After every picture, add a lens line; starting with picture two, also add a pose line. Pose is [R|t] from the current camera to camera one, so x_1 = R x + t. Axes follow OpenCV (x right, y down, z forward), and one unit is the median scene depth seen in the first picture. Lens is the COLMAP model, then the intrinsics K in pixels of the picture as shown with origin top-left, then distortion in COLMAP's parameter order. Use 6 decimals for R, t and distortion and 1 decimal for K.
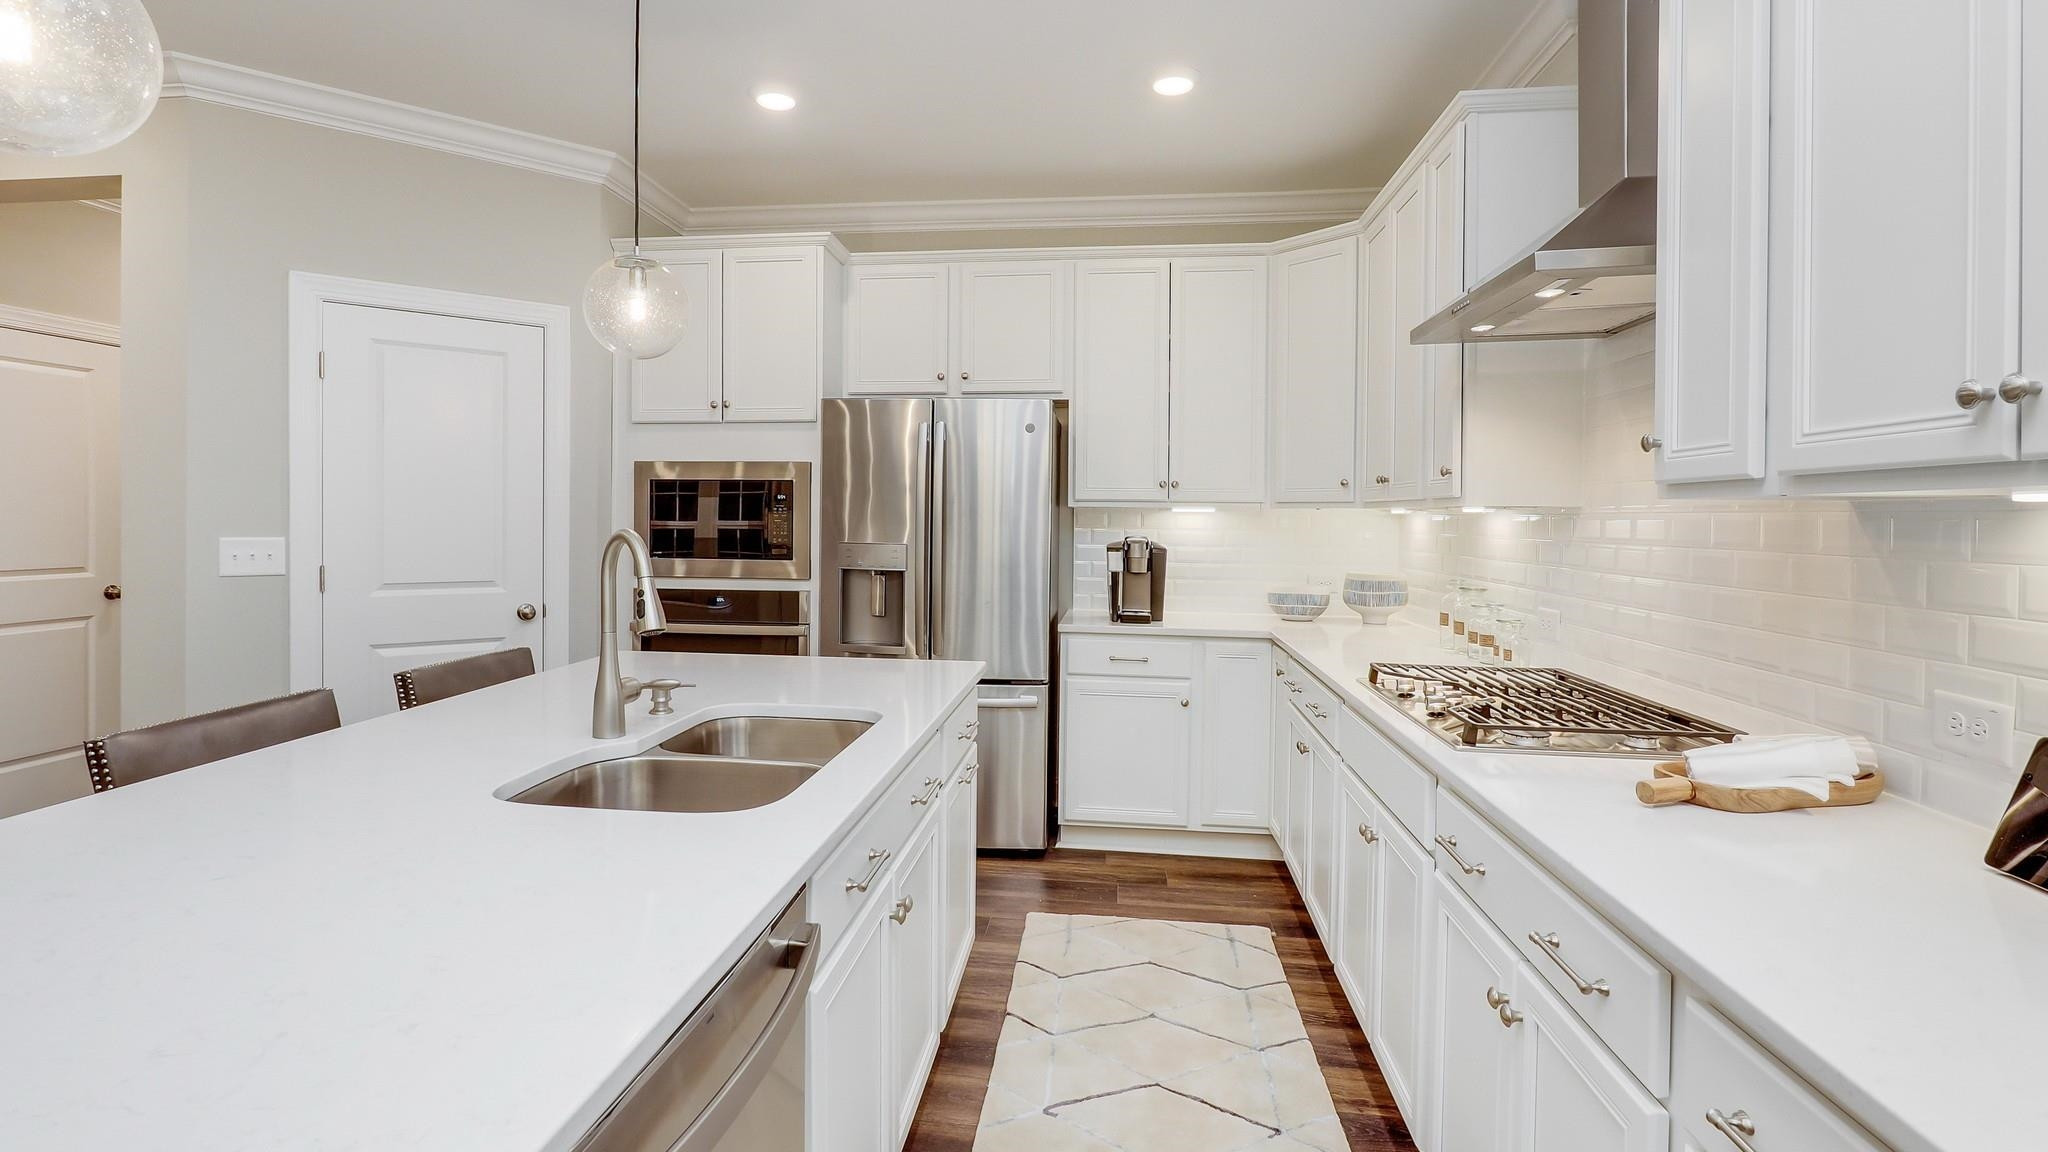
lens RADIAL K [[917.6, 0, 1016.9], [0, 917.6, 513.0], [0, 0, 1]] dist [0.001077, 0.000706]
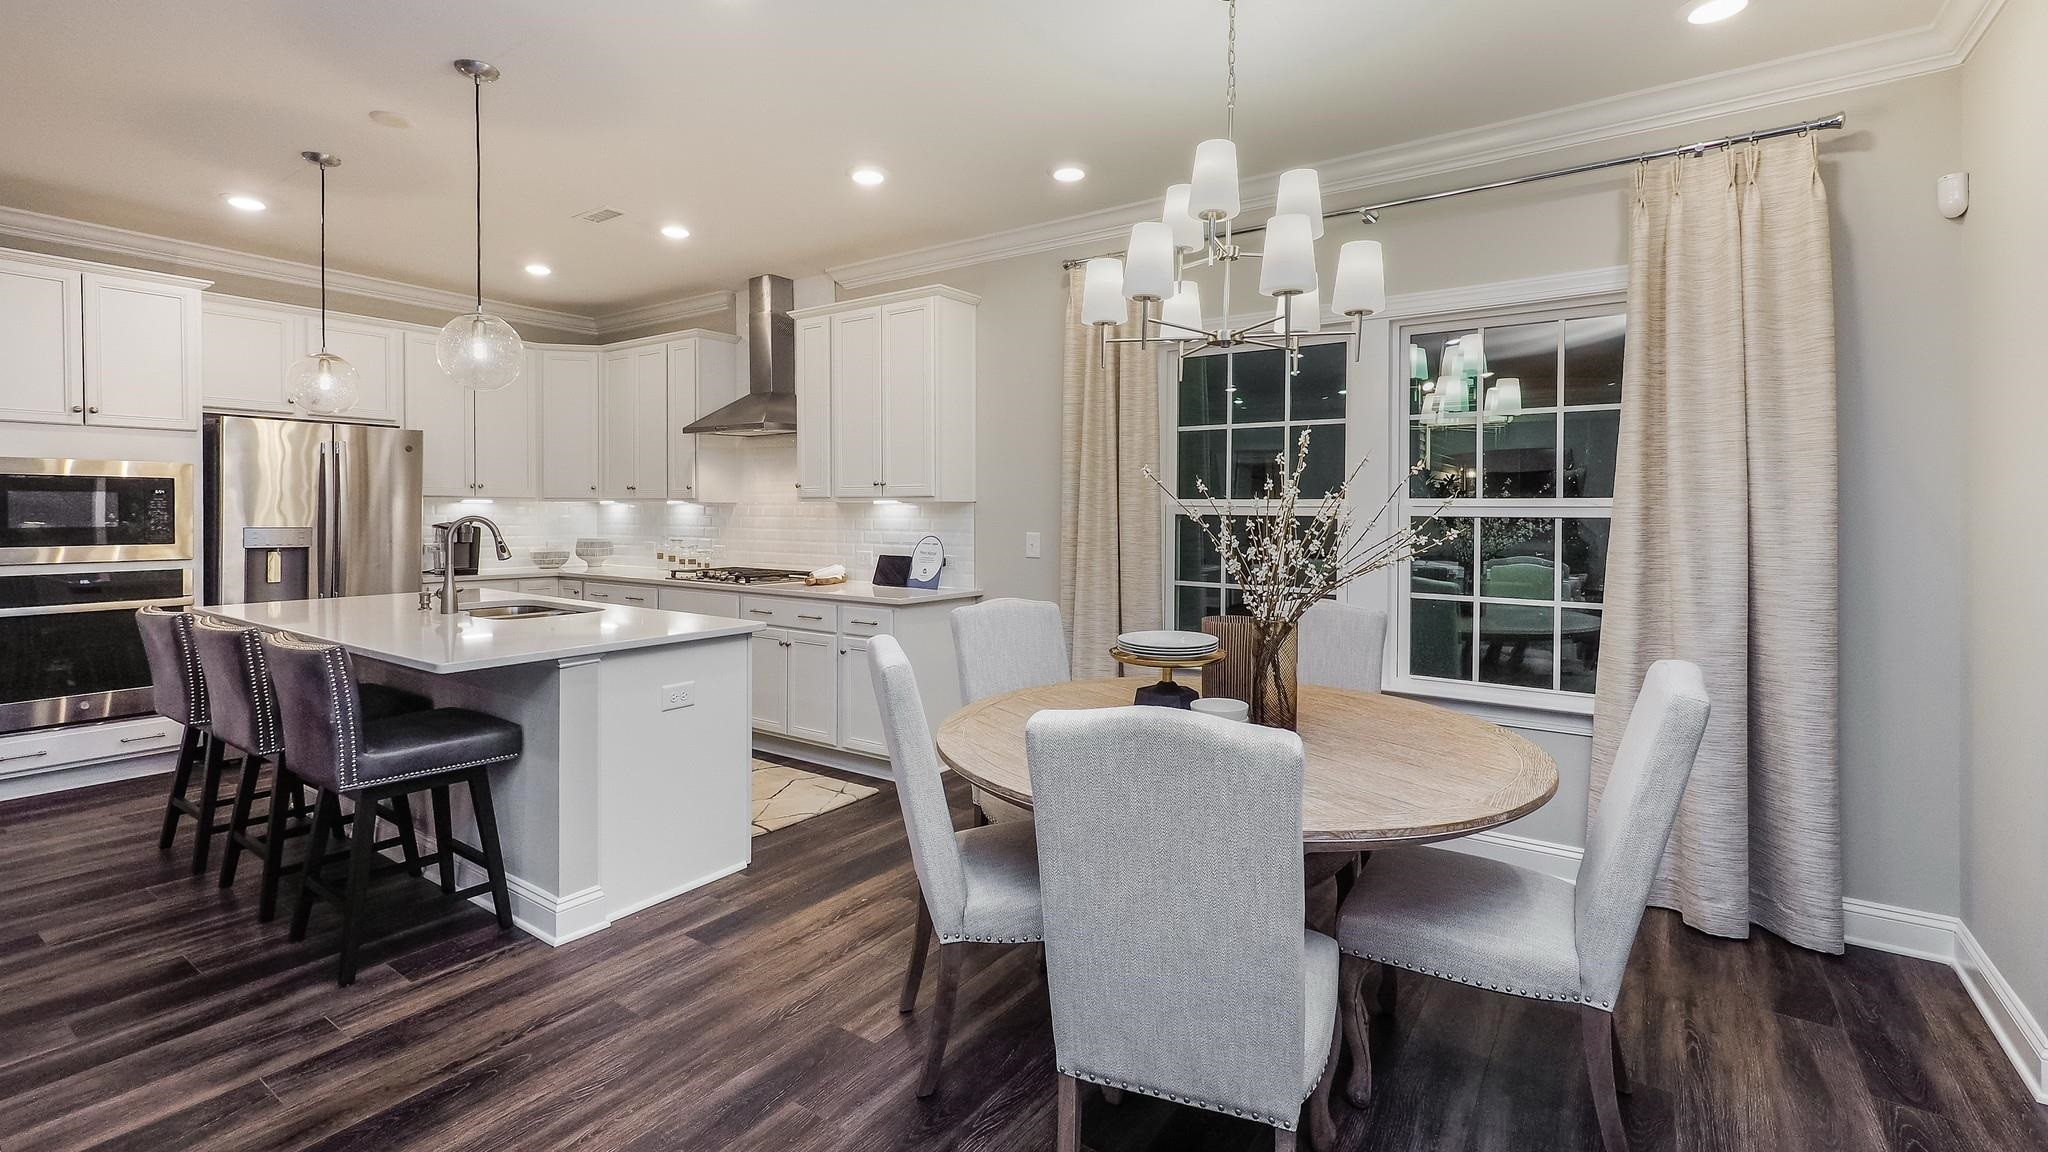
lens RADIAL K [[917.6, 0, 1016.9], [0, 917.6, 513.0], [0, 0, 1]] dist [0.001077, 0.000706]
pose [[0.476905, -0.013139, 0.878857, -0.784409], [0.001570, 0.999899, 0.014096, -0.005503], [-0.878954, -0.005343, 0.476877, -0.568127]]
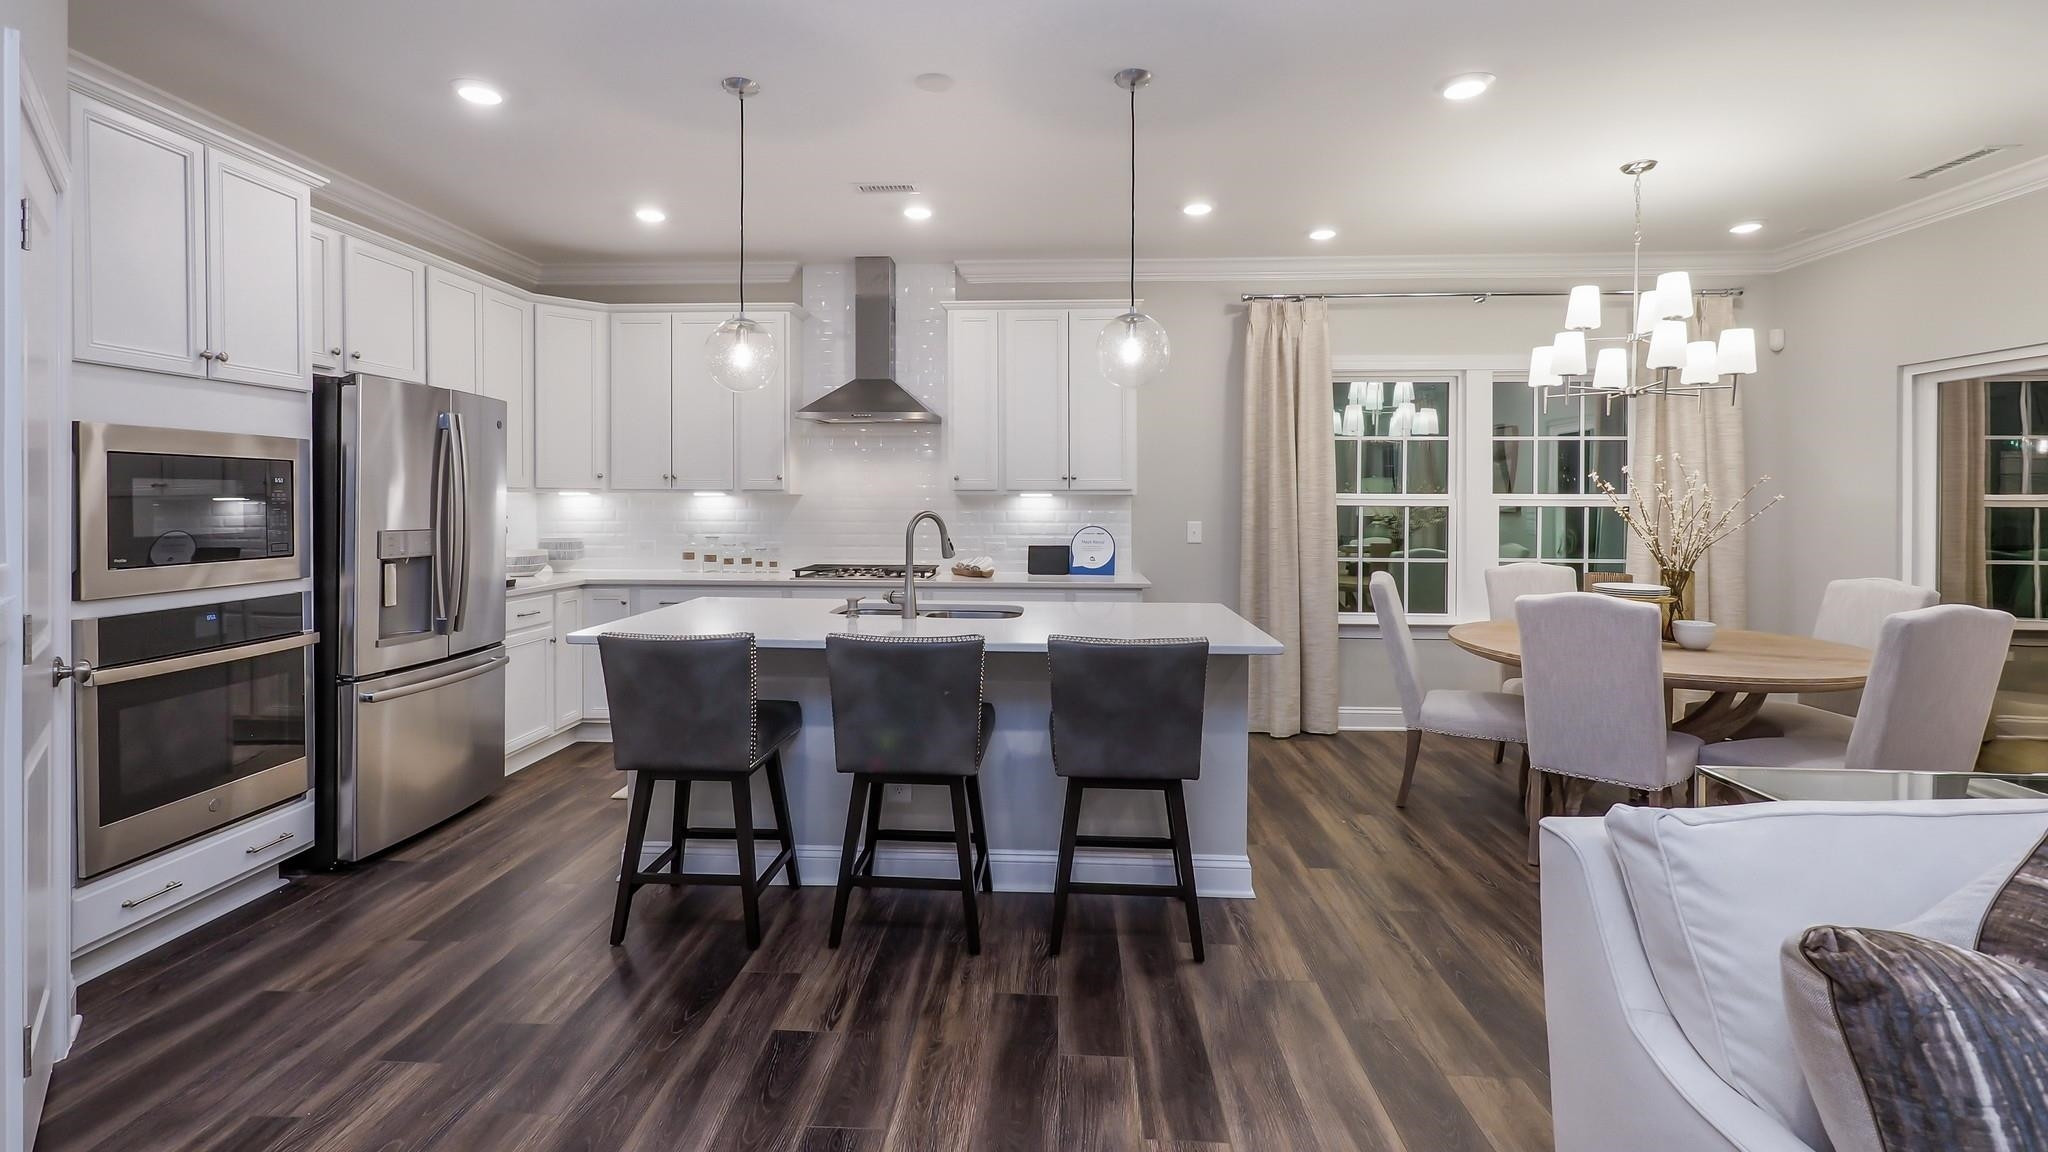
lens RADIAL K [[949.6, 0, 1011.7], [0, 949.6, 497.4], [0, 0, 1]] dist [0.001846, -0.000459]
pose [[-0.068770, -0.008536, 0.997596, -1.155879], [-0.003002, 0.999961, 0.008349, -0.011025], [-0.997628, -0.002420, -0.068793, 0.409270]]
